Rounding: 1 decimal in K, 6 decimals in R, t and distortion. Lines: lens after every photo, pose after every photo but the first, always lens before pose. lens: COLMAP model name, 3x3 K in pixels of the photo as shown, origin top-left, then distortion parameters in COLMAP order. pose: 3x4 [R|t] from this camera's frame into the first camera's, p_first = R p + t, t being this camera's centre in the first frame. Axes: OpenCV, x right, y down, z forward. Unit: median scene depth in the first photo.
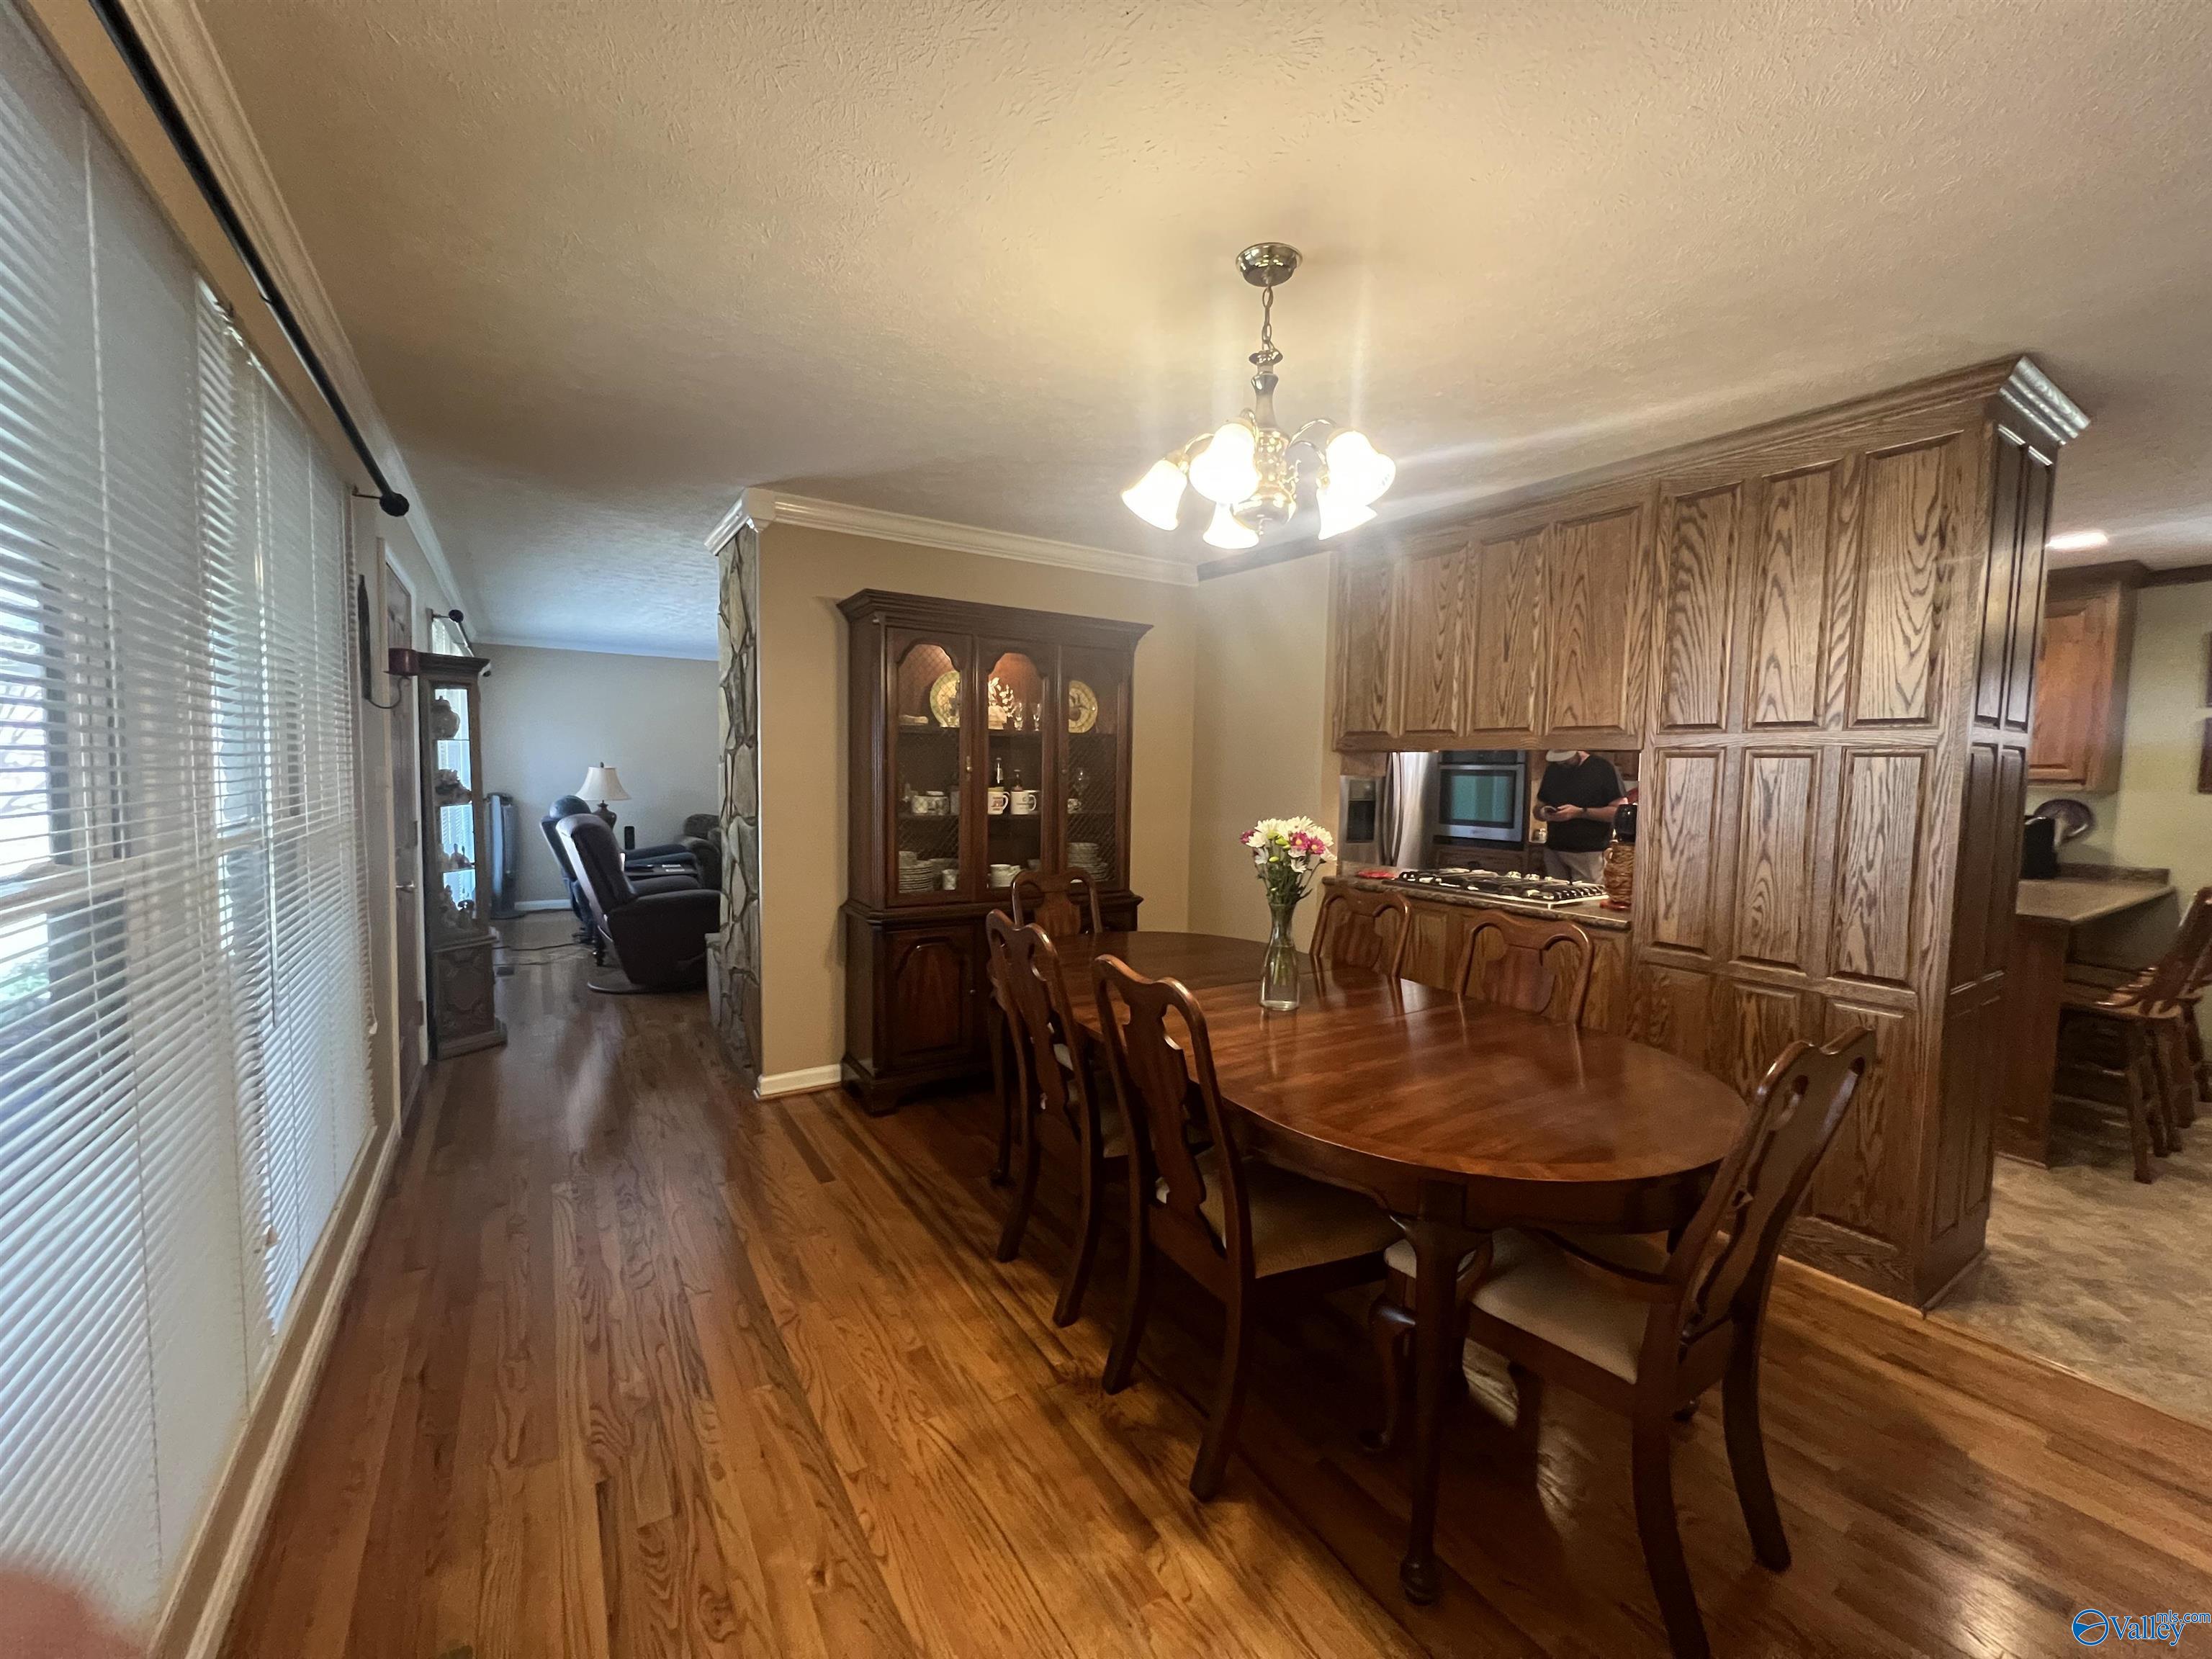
lens RADIAL K [[887.4, 0, 1108.4], [0, 887.4, 828.7], [0, 0, 1]] dist [-0.000289, -0.000207]
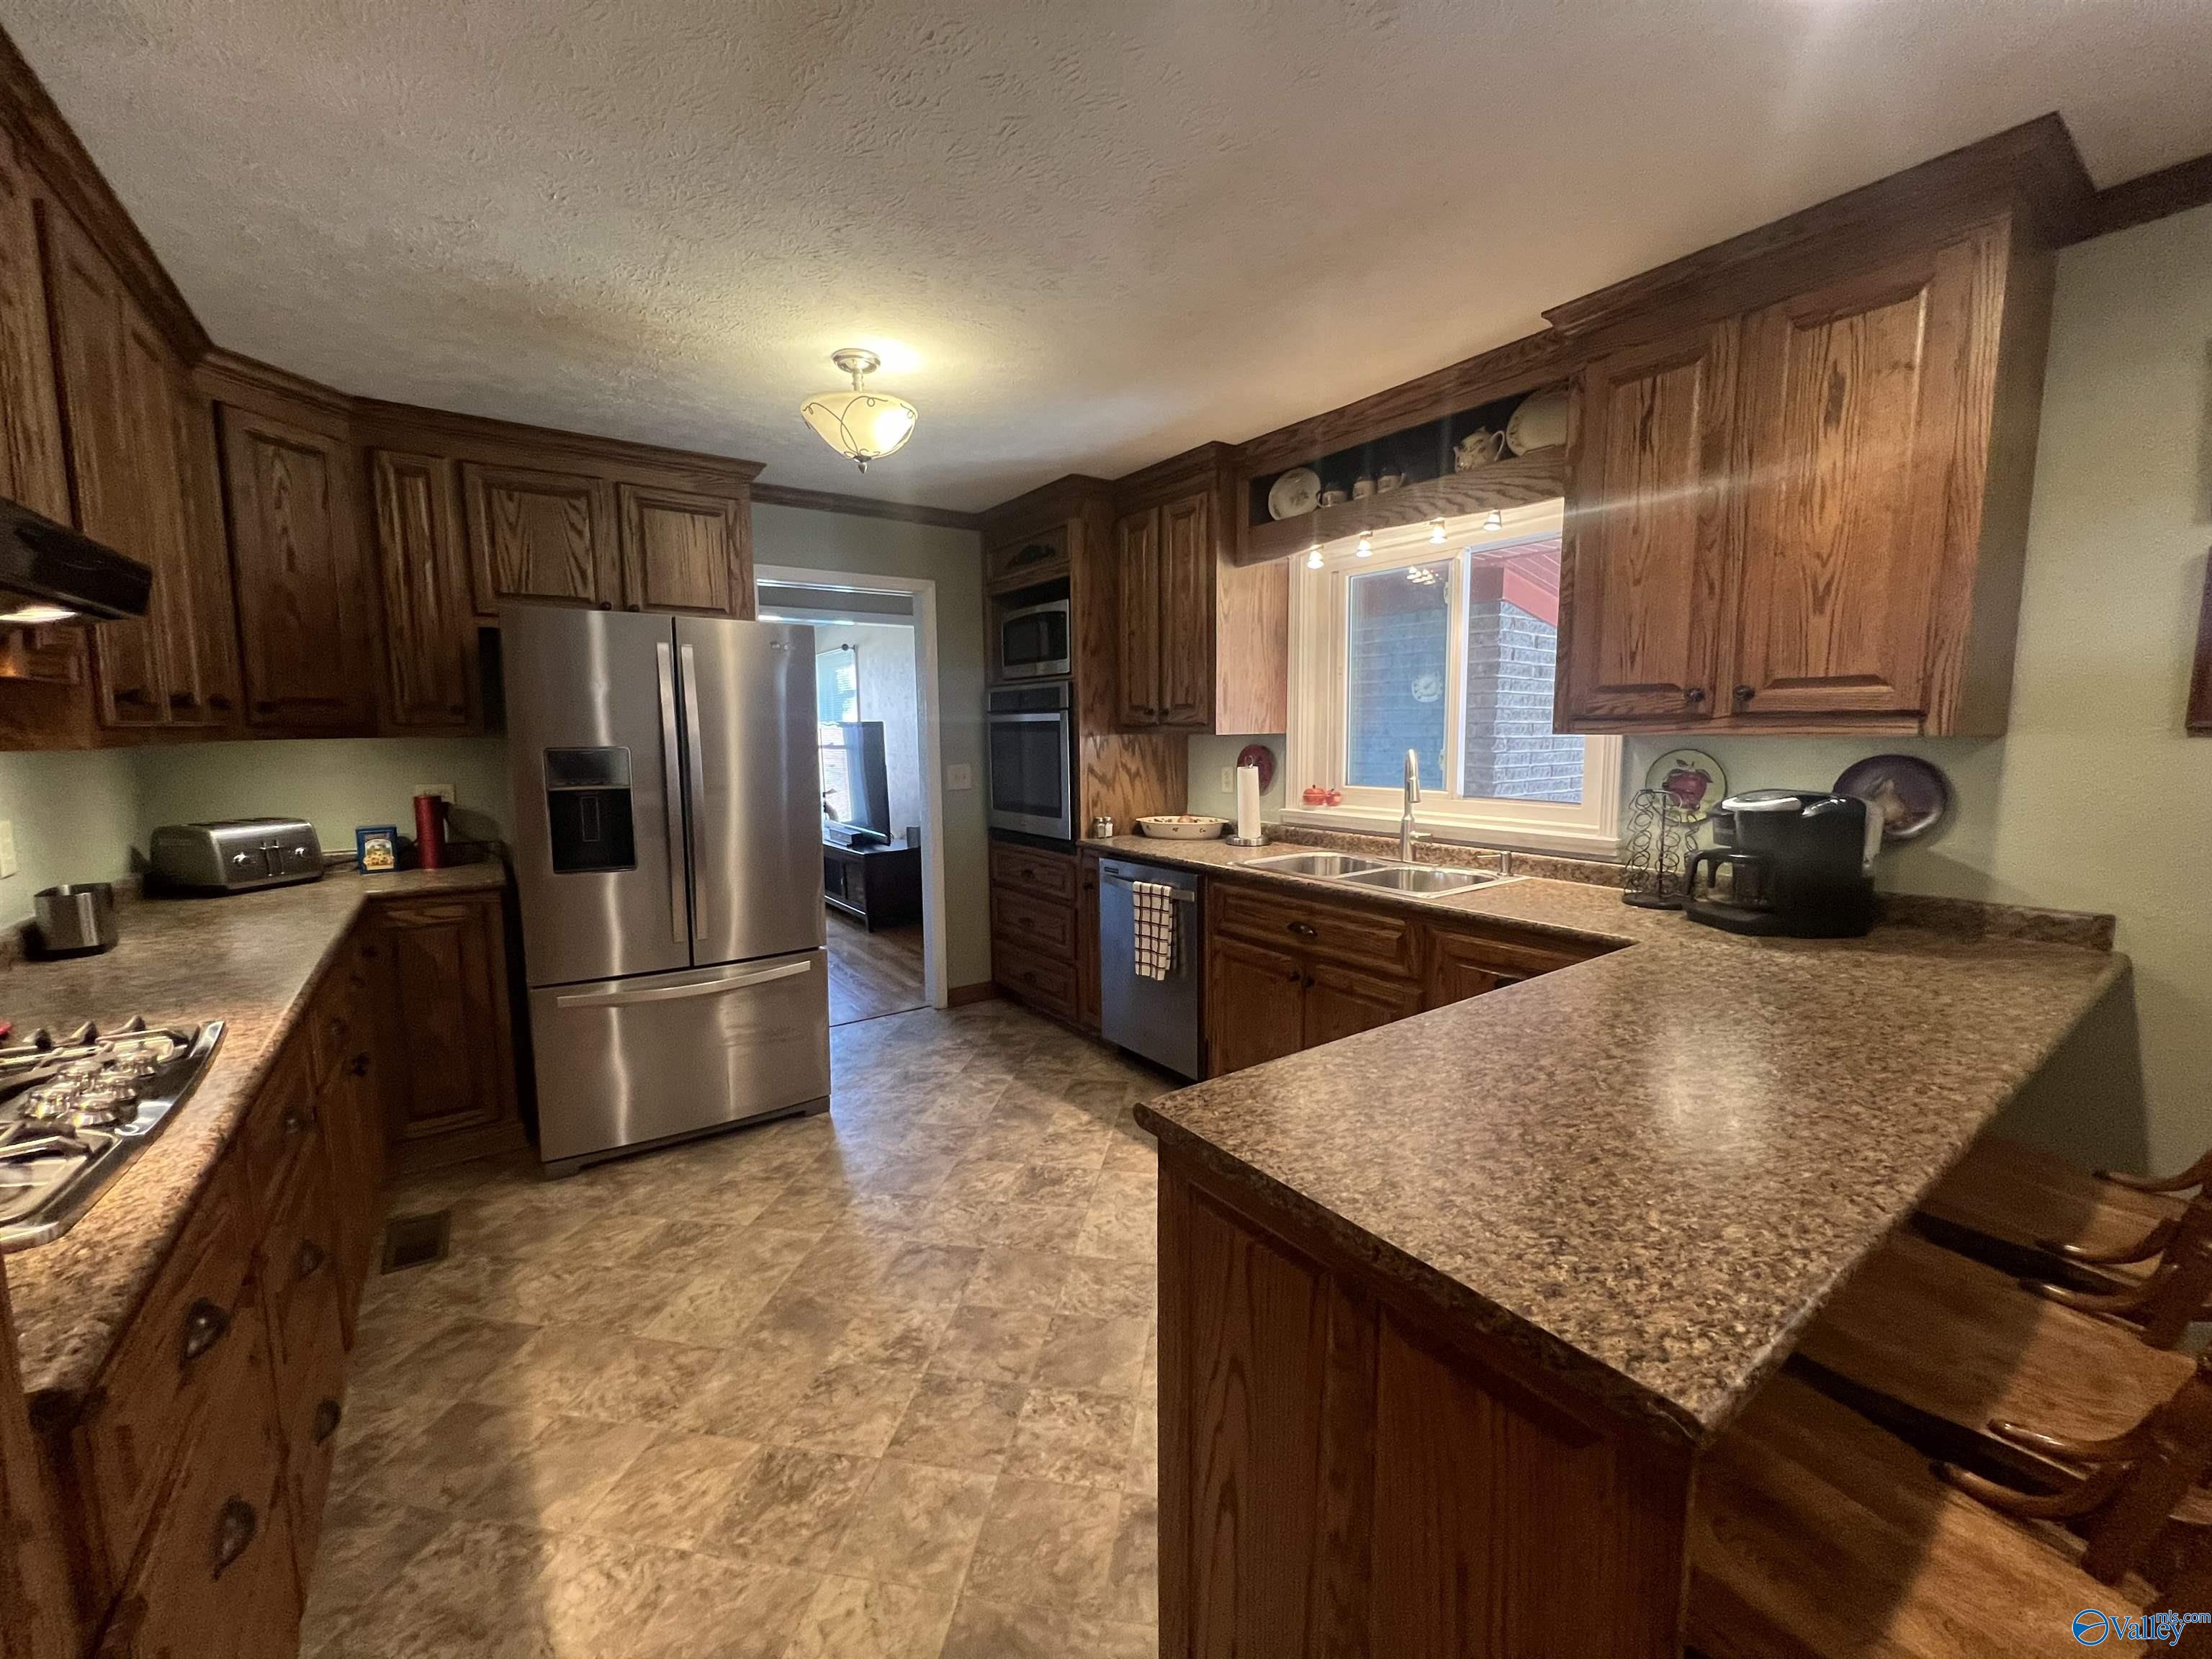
lens RADIAL K [[880.1, 0, 1098.8], [0, 880.1, 824.6], [0, 0, 1]] dist [0.001556, 0.000065]
pose [[0.998399, -0.032520, 0.046278, 0.663617], [0.030689, 0.998739, 0.039732, -0.028893], [-0.047512, -0.038248, 0.998138, 0.578835]]
